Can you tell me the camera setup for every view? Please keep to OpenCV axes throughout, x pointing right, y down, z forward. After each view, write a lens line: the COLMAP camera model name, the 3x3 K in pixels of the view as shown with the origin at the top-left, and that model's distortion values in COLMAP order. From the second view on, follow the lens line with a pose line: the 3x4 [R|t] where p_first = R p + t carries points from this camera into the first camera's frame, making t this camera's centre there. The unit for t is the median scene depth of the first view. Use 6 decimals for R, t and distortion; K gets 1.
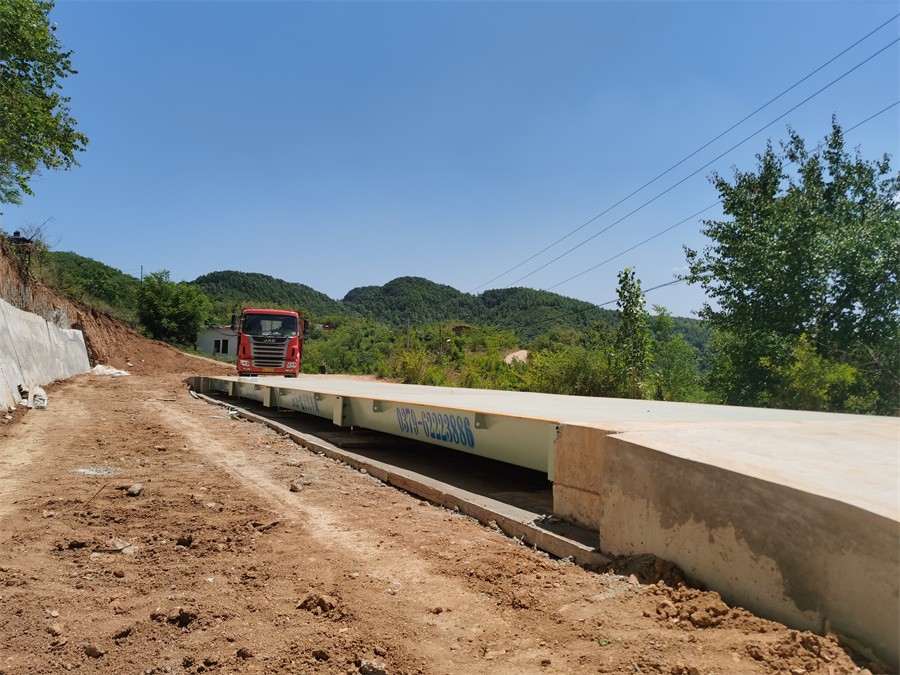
lens RADIAL K [[688.3, 0, 456.7], [0, 688.3, 337.9], [0, 0, 1]] dist [0.068908, -0.096382]
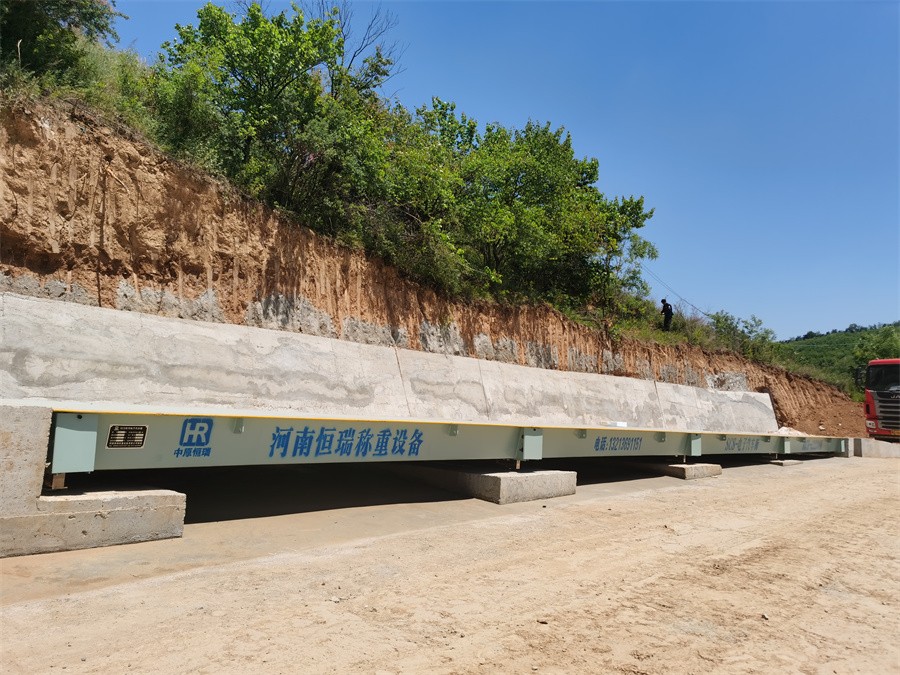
lens RADIAL K [[688.3, 0, 456.7], [0, 688.3, 337.9], [0, 0, 1]] dist [0.068908, -0.096382]
pose [[0.397930, -0.103318, -0.911579, 0.034642], [0.005963, 0.993909, -0.110046, 0.002796], [0.917396, 0.038355, 0.396122, 0.024512]]
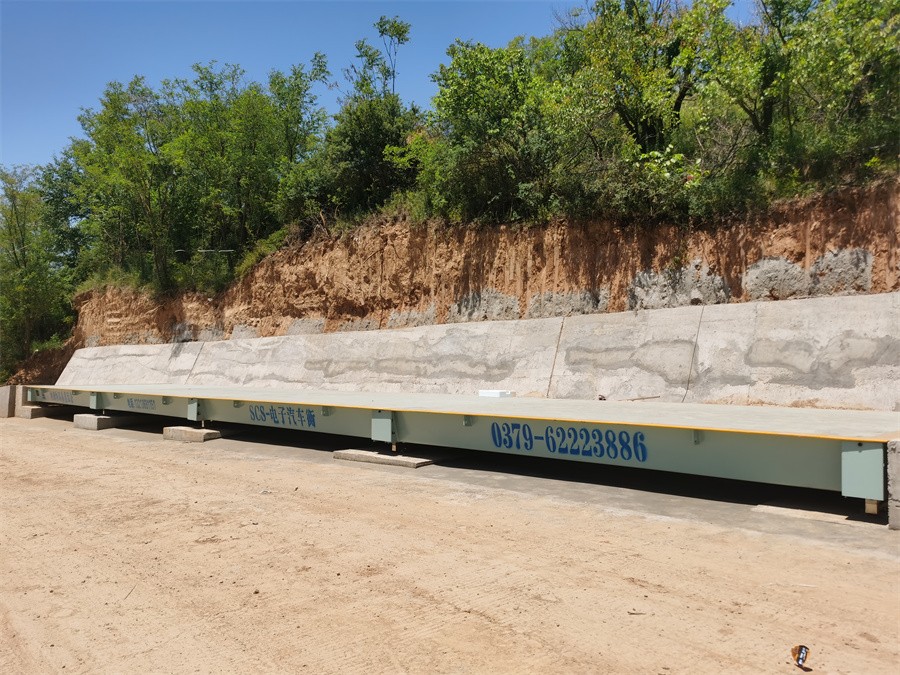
lens RADIAL K [[688.3, 0, 456.7], [0, 688.3, 337.9], [0, 0, 1]] dist [0.068908, -0.096382]
pose [[-0.943409, -0.046644, -0.328335, -0.001932], [-0.011451, 0.994051, -0.108313, 0.005133], [0.331433, -0.098424, -0.938331, 0.104043]]
